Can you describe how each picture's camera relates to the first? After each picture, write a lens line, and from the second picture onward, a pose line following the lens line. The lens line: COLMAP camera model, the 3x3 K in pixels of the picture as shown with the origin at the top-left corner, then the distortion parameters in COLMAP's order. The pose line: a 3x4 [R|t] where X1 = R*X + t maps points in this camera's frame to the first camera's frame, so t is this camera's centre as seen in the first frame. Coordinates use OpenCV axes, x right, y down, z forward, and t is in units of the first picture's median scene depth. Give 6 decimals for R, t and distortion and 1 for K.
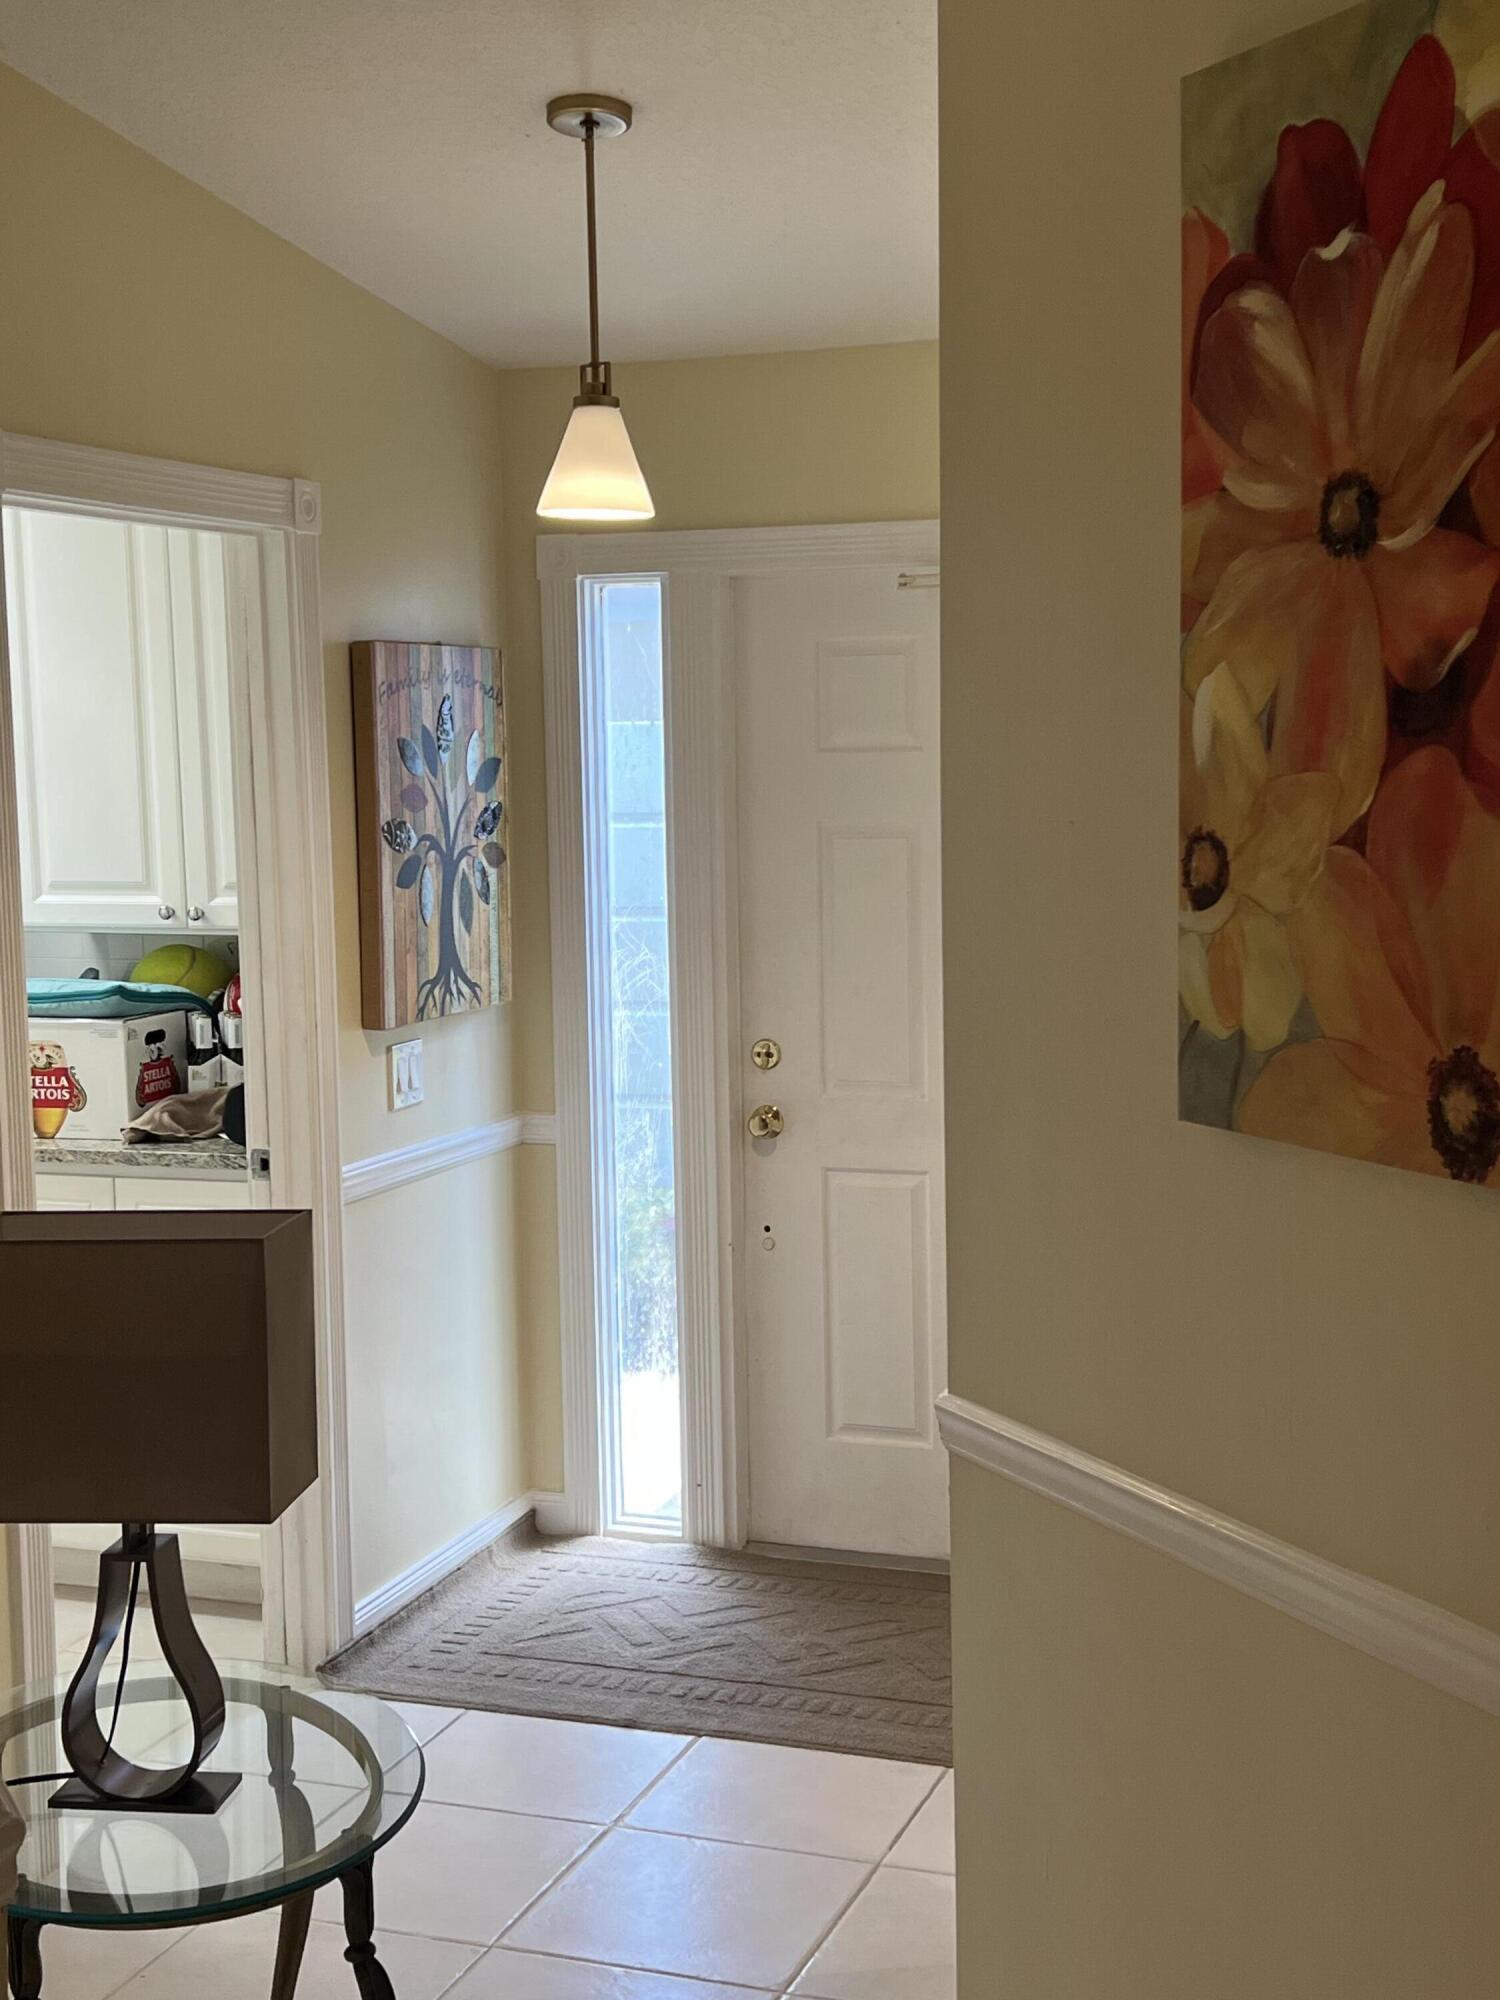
lens RADIAL K [[2684.4, 0, 750.0], [0, 2684.4, 1000.0], [0, 0, 1]] dist [0.044317, -0.022211]
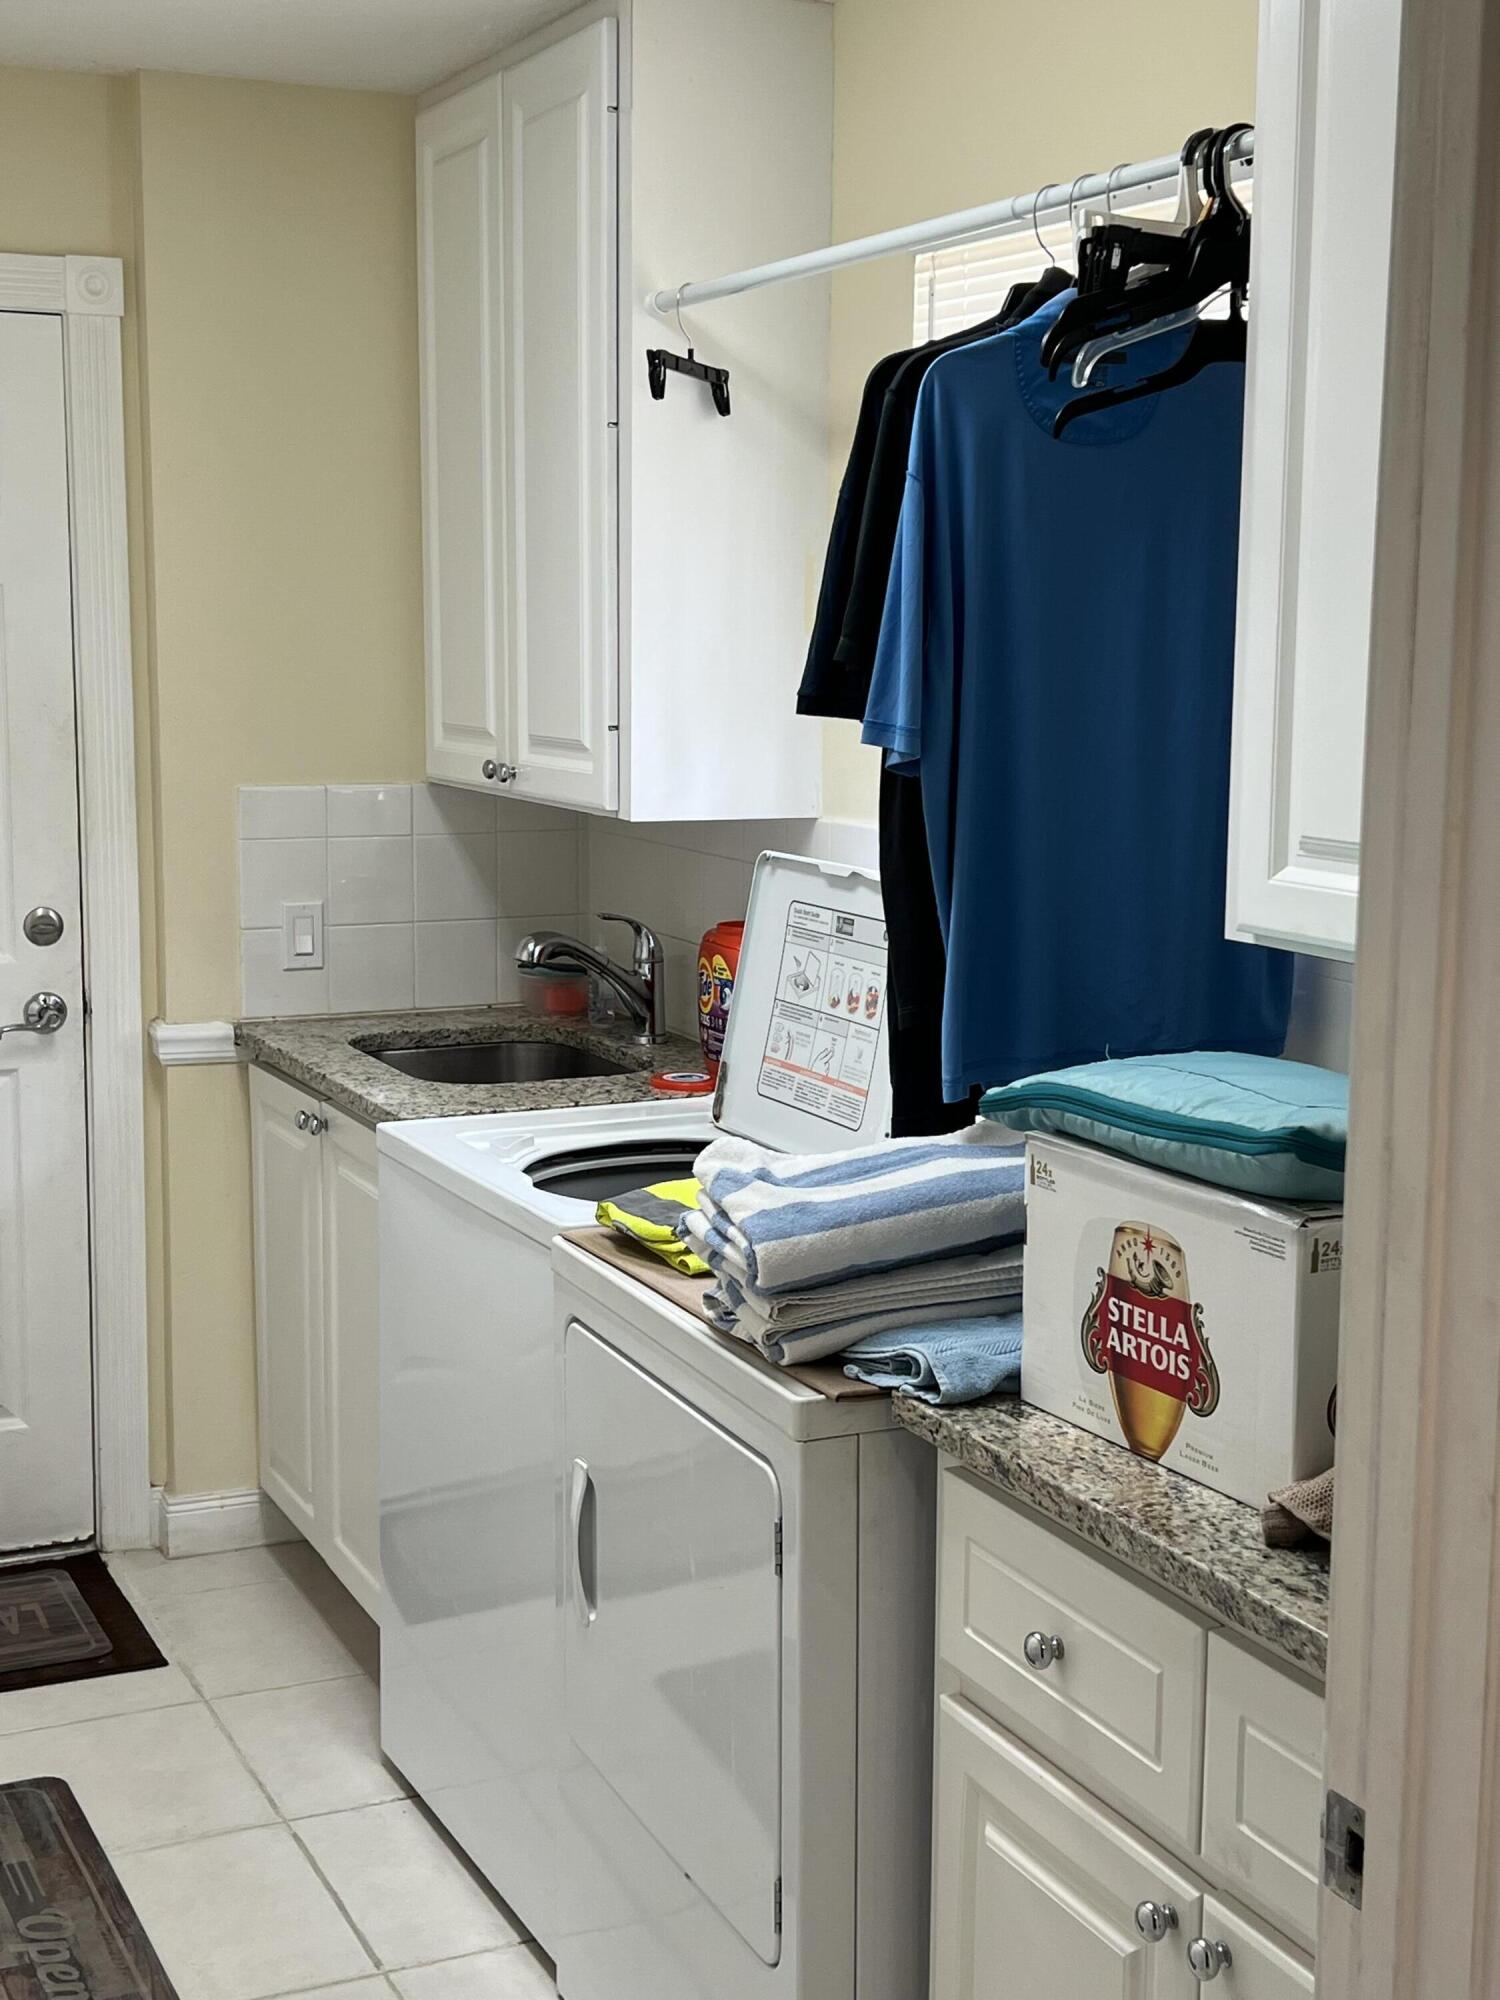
lens RADIAL K [[2684.4, 0, 750.0], [0, 2684.4, 1000.0], [0, 0, 1]] dist [0.044317, -0.022211]
pose [[0.711600, 0.128998, -0.690641, -0.028559], [-0.097448, 0.991620, 0.084810, -0.047603], [0.695794, 0.006951, 0.718208, 0.664398]]
